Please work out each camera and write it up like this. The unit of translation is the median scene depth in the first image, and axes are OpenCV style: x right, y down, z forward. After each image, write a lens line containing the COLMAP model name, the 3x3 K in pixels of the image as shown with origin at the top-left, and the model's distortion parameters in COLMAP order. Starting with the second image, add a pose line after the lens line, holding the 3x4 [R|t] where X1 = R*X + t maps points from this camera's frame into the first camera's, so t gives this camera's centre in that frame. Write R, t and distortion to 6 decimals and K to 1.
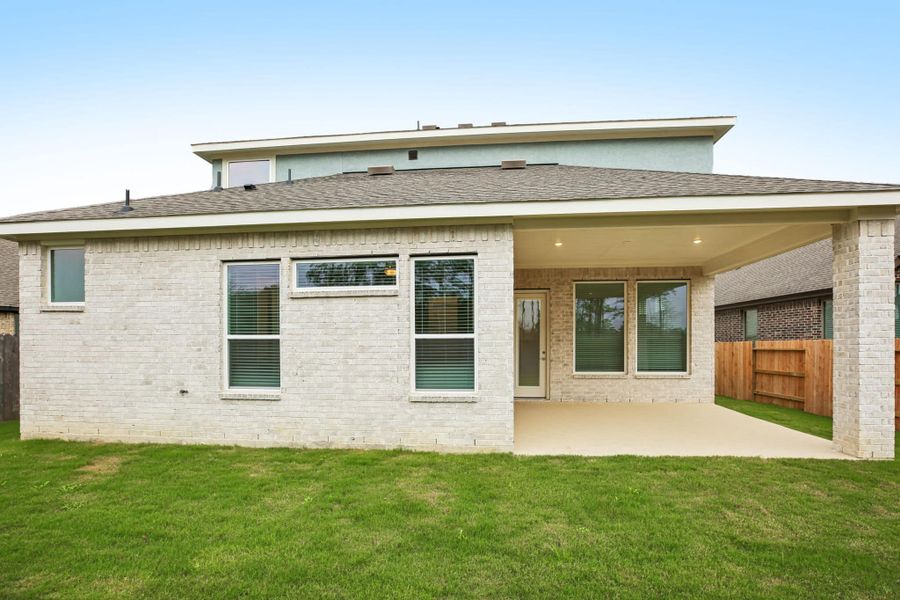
lens RADIAL K [[433.2, 0, 453.6], [0, 433.2, 343.9], [0, 0, 1]] dist [-0.041505, 0.013000]
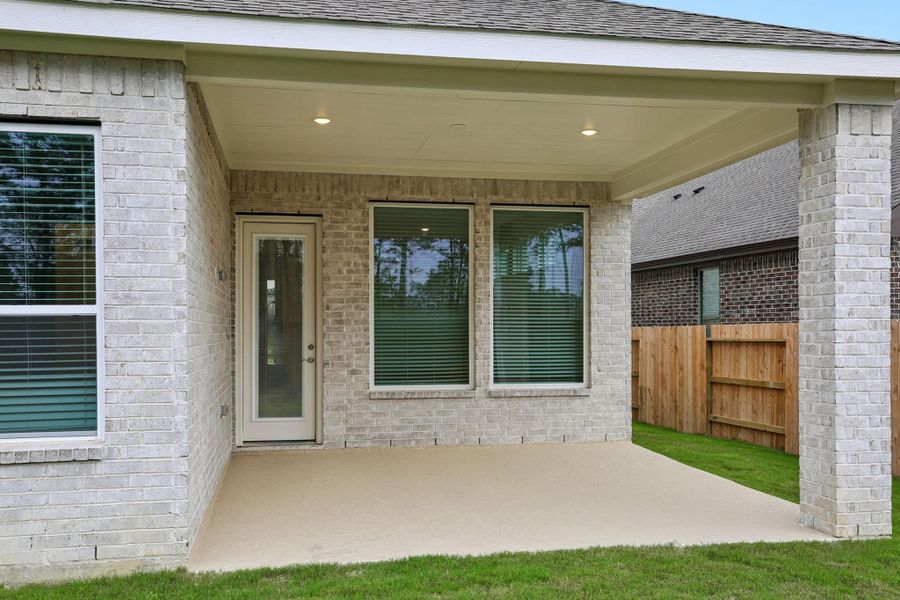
lens RADIAL K [[871.5, 0, 447.7], [0, 871.5, 329.7], [0, 0, 1]] dist [0.050772, 0.004334]
pose [[0.958007, 0.001684, 0.286741, 0.122432], [-0.001516, 0.999999, -0.000810, 0.001715], [-0.286742, 0.000342, 0.958008, 0.035708]]
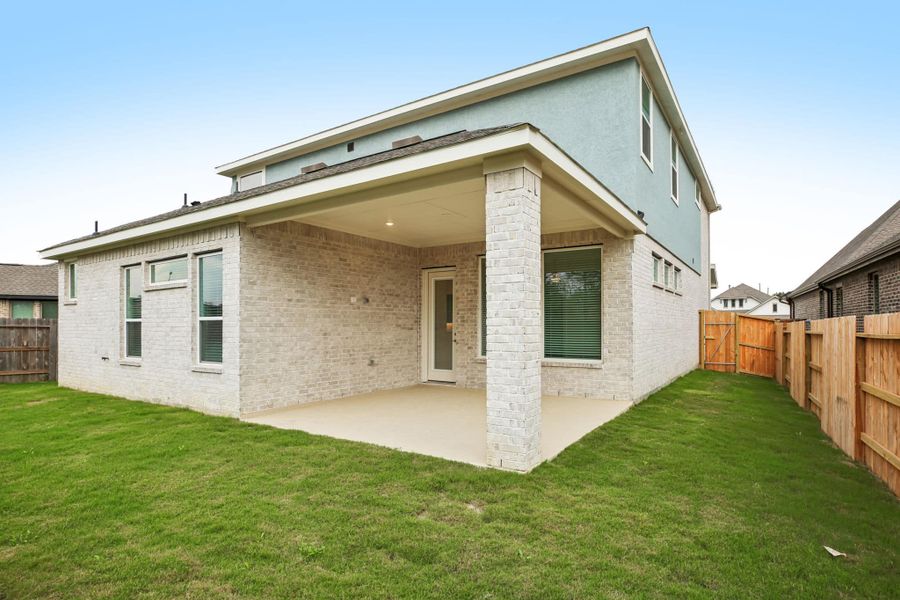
lens RADIAL K [[483.4, 0, 449.0], [0, 483.4, 320.9], [0, 0, 1]] dist [-0.028674, 0.000124]
pose [[0.881873, -0.003616, -0.471473, 1.114863], [-0.000146, 0.999968, -0.007943, -0.000789], [0.471487, 0.007073, 0.881845, 0.115510]]
